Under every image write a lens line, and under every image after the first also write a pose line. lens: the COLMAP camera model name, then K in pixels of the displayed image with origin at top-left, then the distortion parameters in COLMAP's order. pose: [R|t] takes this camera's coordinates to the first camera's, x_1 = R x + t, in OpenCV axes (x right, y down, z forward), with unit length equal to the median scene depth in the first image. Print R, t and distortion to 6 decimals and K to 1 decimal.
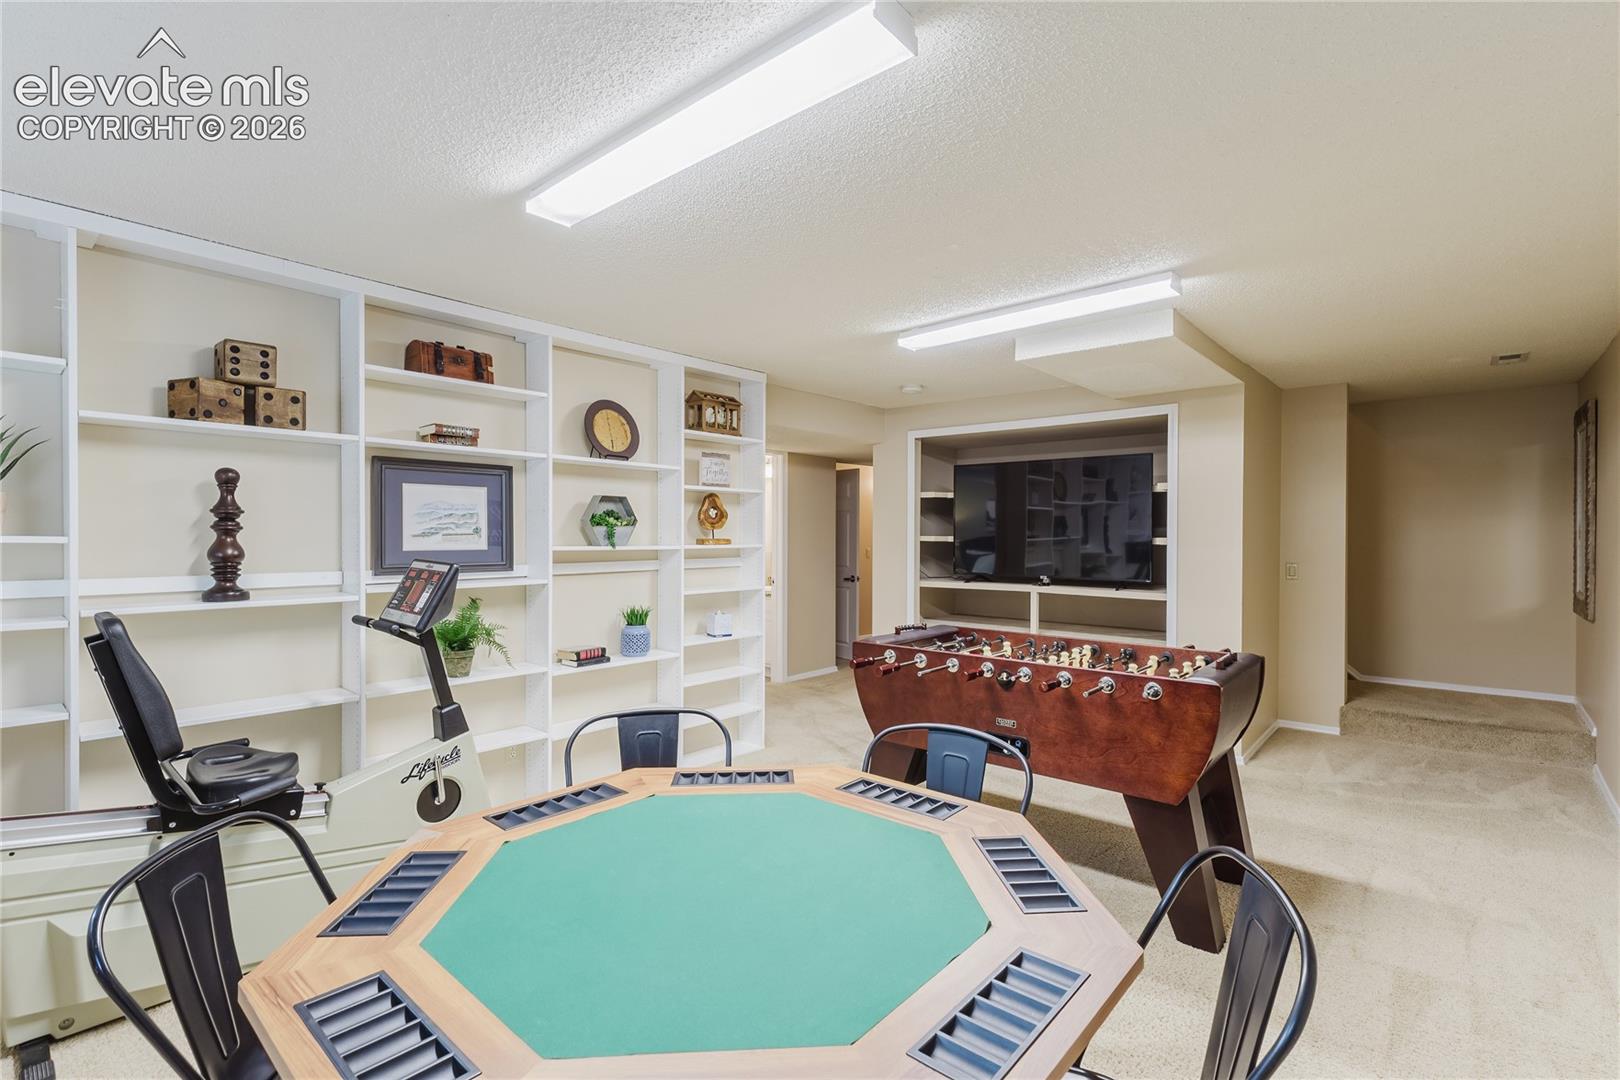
lens RADIAL K [[741.4, 0, 809.6], [0, 741.4, 540.3], [0, 0, 1]] dist [-0.002820, 0.001318]
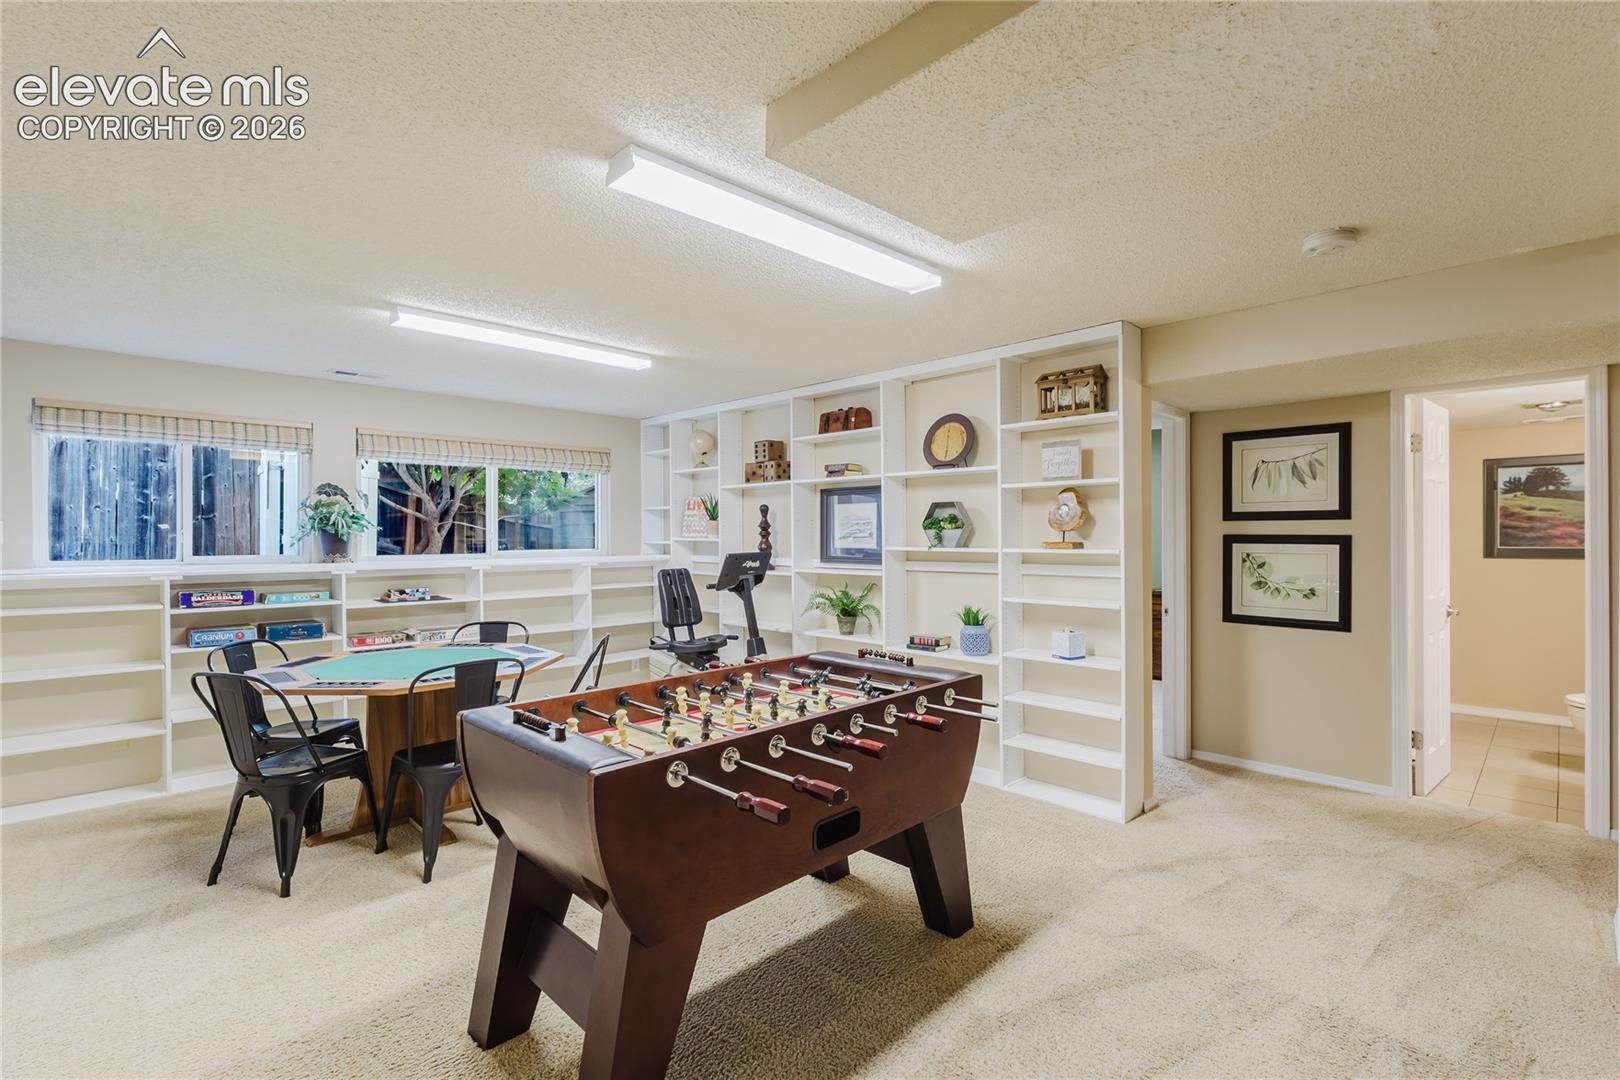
lens RADIAL K [[741.4, 0, 810.0], [0, 741.4, 535.9], [0, 0, 1]] dist [-0.002820, 0.001318]
pose [[-0.077115, 0.000649, -0.997022, 0.919257], [-0.003490, 0.999993, 0.000921, -0.010777], [0.997016, 0.003550, -0.077112, 0.968499]]
